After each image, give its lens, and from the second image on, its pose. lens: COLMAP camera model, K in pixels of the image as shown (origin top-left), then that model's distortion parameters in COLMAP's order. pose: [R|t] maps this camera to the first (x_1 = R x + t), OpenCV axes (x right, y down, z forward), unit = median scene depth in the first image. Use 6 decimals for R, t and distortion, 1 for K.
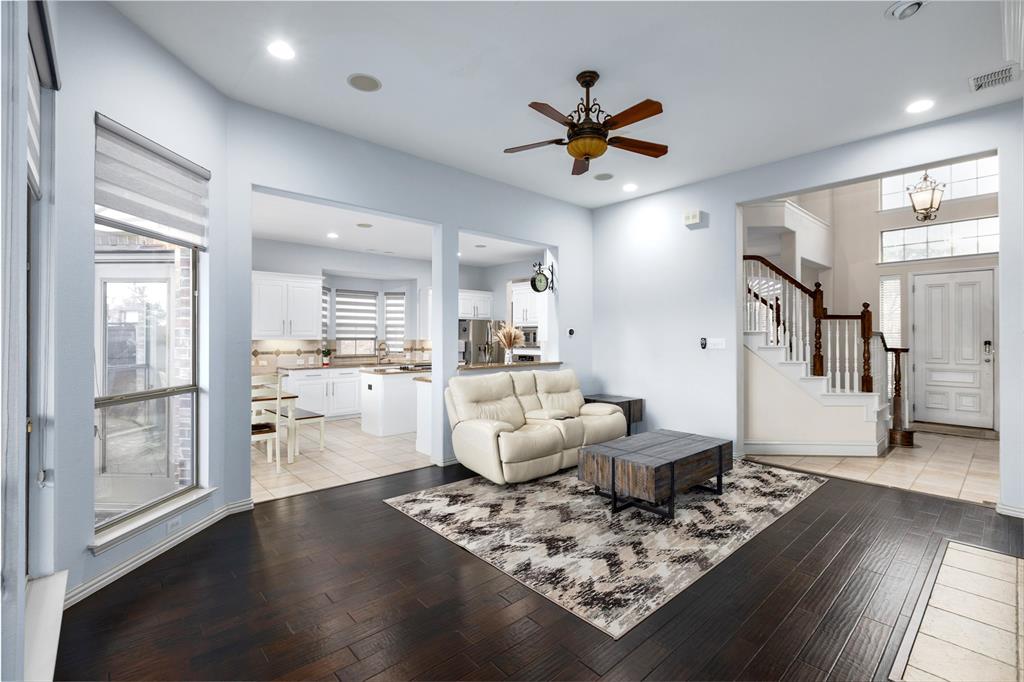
lens RADIAL K [[454.4, 0, 504.8], [0, 454.4, 352.1], [0, 0, 1]] dist [-0.001616, 0.000350]
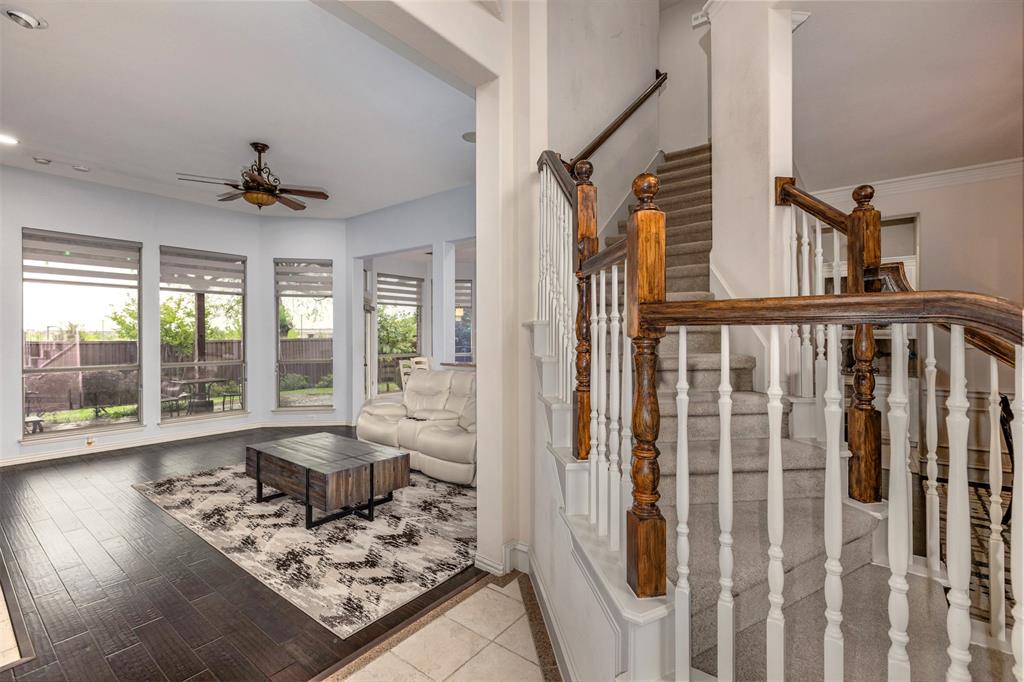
lens RADIAL K [[454.4, 0, 511.7], [0, 454.4, 334.5], [0, 0, 1]] dist [-0.001616, 0.000350]
pose [[0.189631, -0.007707, -0.981825, 1.191467], [-0.035826, 0.999249, -0.014764, -0.027072], [0.981202, 0.037975, 0.189212, 1.060048]]
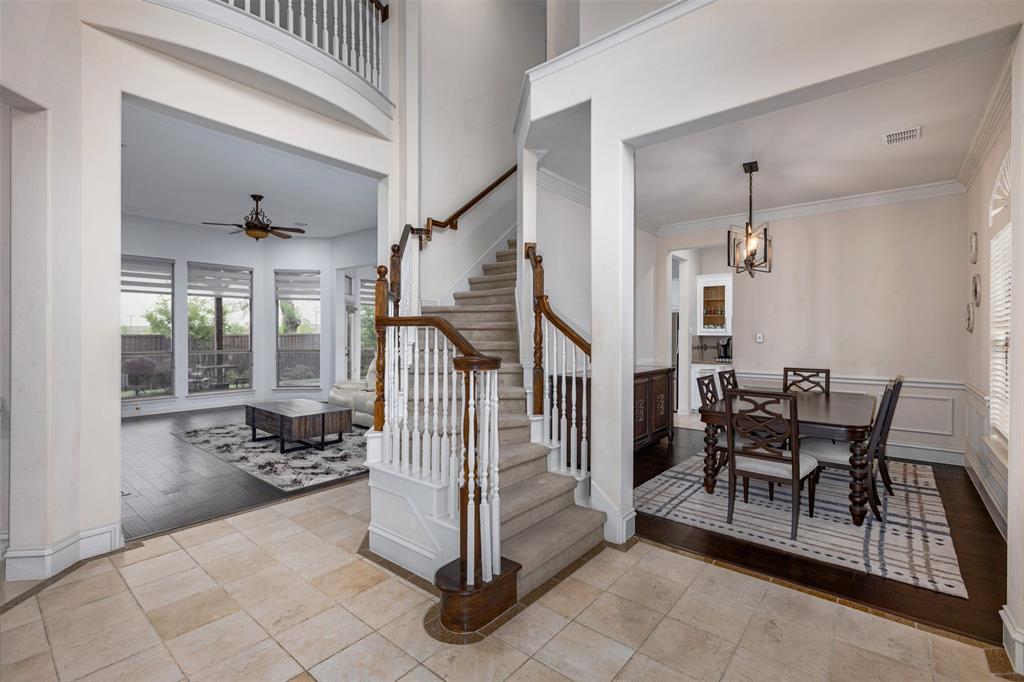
lens RADIAL K [[454.4, 0, 507.3], [0, 454.4, 334.7], [0, 0, 1]] dist [-0.001616, 0.000350]
pose [[0.150454, 0.000077, -0.988617, 1.616416], [-0.043008, 0.999054, -0.006468, -0.029389], [0.987681, 0.043492, 0.150315, 1.260539]]
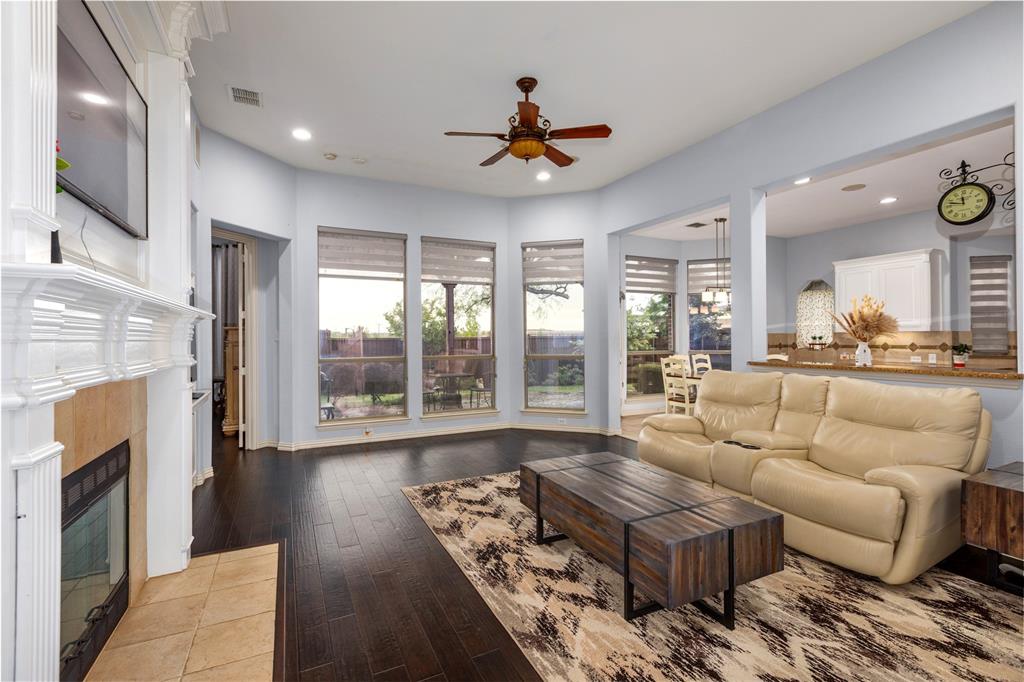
lens RADIAL K [[454.4, 0, 503.9], [0, 454.4, 334.4], [0, 0, 1]] dist [-0.001616, 0.000350]
pose [[-0.270876, -0.007769, -0.962583, 0.890762], [-0.033128, 0.999450, 0.001256, 0.002184], [0.962044, 0.032229, -0.270984, 0.886342]]
